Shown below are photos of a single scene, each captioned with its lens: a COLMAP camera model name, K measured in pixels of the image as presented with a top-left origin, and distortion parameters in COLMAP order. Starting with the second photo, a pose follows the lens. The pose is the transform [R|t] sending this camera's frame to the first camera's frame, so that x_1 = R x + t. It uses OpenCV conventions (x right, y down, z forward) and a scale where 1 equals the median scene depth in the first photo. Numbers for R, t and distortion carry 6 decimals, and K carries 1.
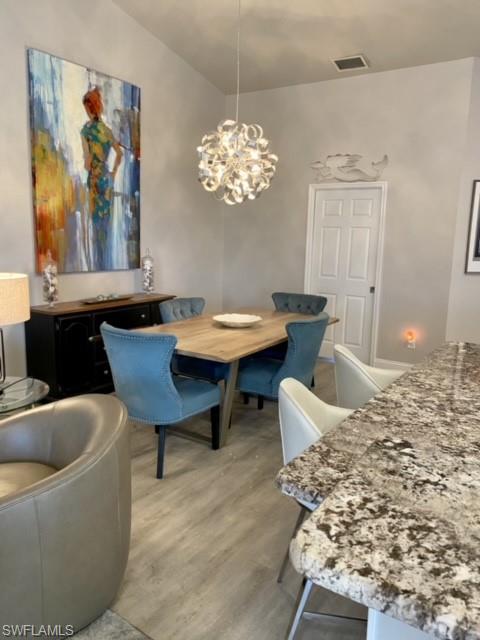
lens RADIAL K [[494.3, 0, 239.9], [0, 494.3, 317.8], [0, 0, 1]] dist [0.009071, -0.008538]
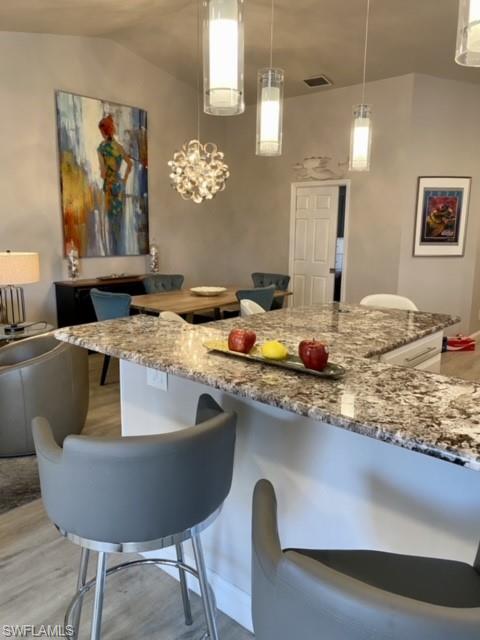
lens RADIAL K [[494.3, 0, 238.7], [0, 494.3, 323.2], [0, 0, 1]] dist [0.009071, -0.008538]
pose [[0.990623, 0.010686, -0.136206, 0.228811], [-0.007666, 0.999713, 0.022676, 0.052662], [0.136409, -0.021419, 0.990421, -0.257355]]
